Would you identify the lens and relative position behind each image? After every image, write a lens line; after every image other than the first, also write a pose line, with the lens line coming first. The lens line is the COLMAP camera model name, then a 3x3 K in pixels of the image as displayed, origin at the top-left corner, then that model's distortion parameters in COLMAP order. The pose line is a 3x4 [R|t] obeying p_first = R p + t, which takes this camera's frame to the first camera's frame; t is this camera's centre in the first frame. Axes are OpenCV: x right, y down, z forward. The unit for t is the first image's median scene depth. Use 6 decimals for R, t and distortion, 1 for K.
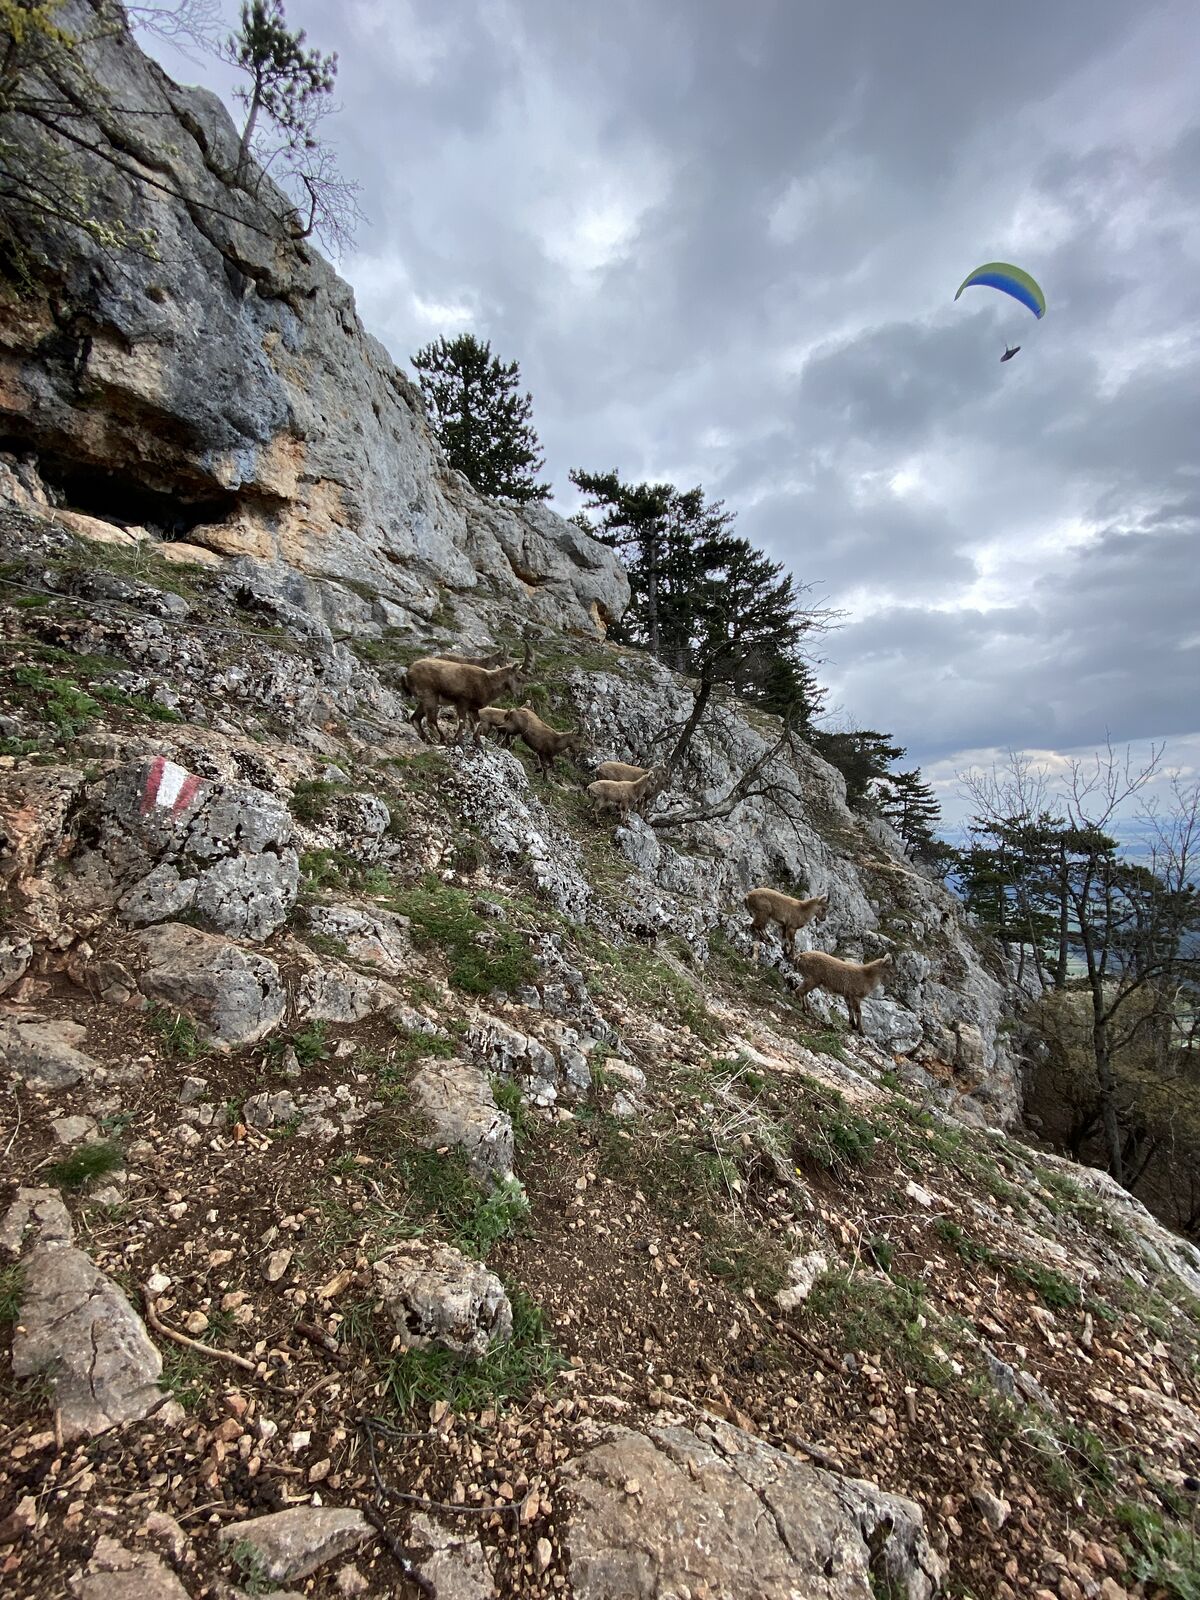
lens RADIAL K [[648.0, 0, 606.6], [0, 648.0, 805.1], [0, 0, 1]] dist [-0.012100, -0.005187]
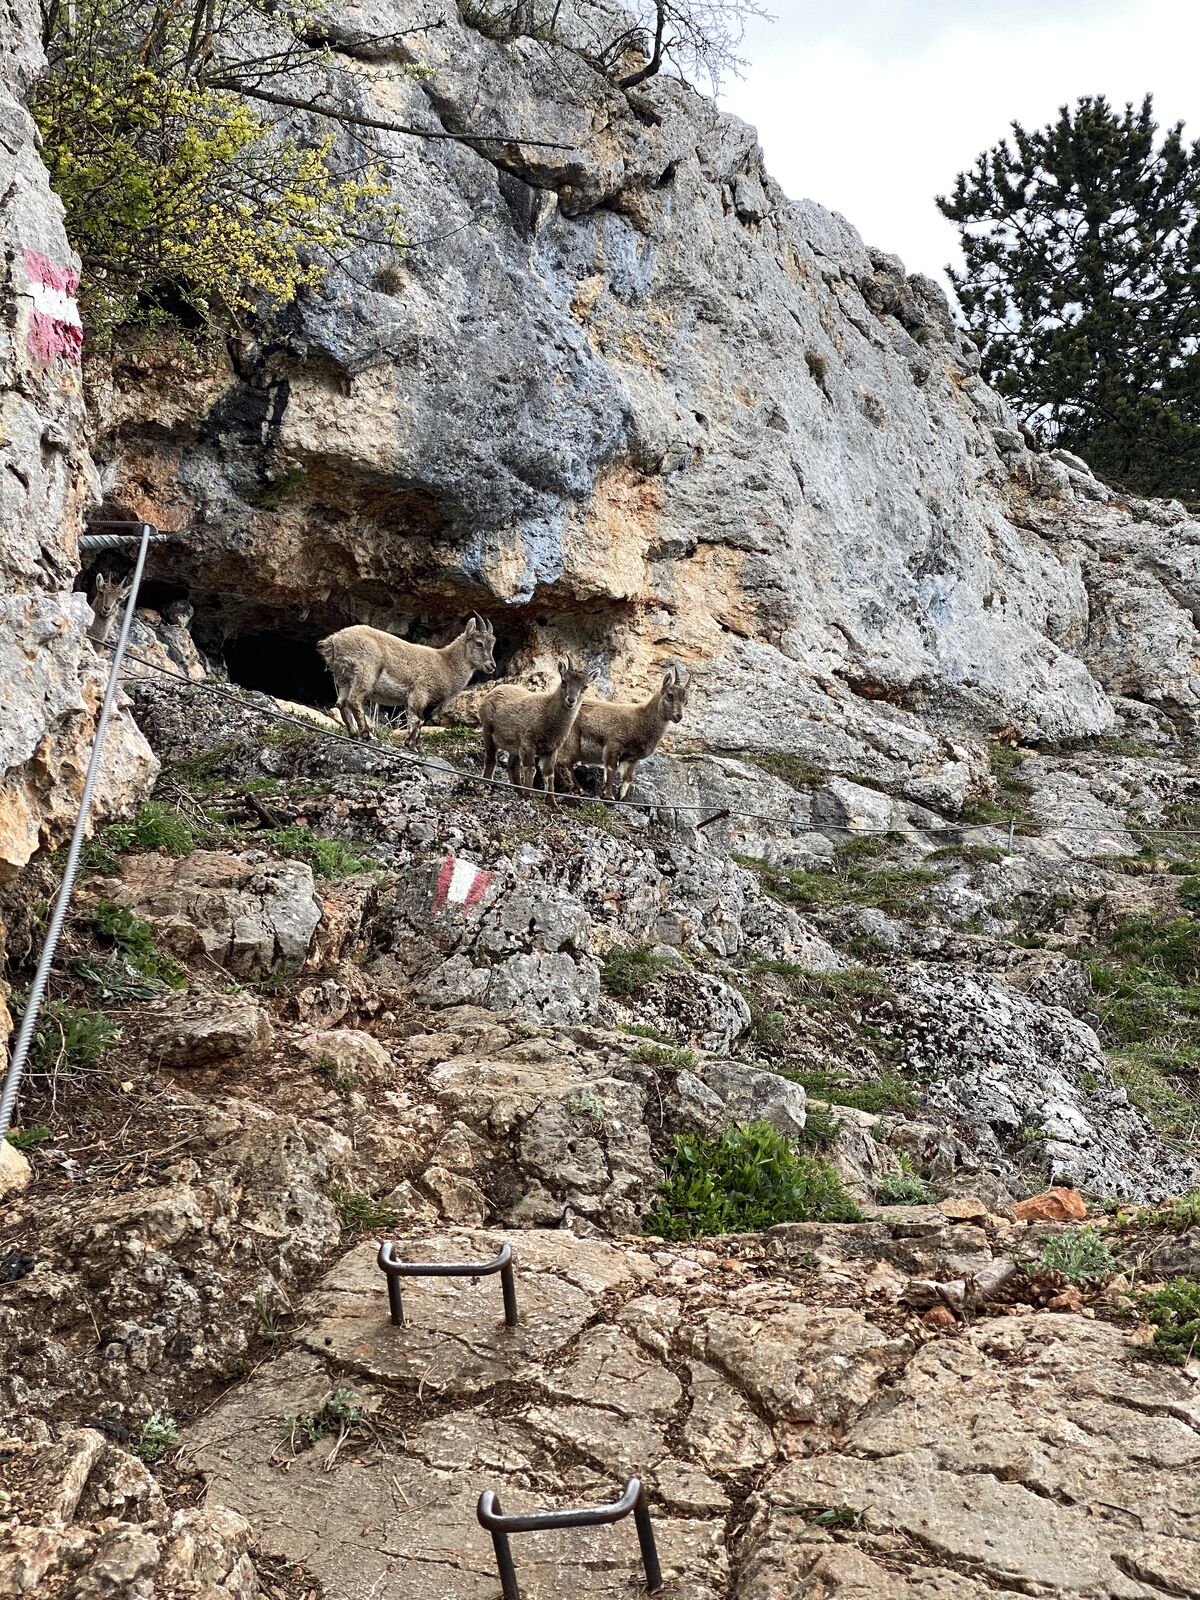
lens RADIAL K [[2422.5, 0, 602.8], [0, 2422.5, 799.9], [0, 0, 1]] dist [0.125117, 0.000000]
pose [[0.882445, -0.160107, -0.442332, 0.272261], [0.005172, 0.943544, -0.331208, 0.274093], [0.470388, 0.289984, 0.833453, -0.476880]]
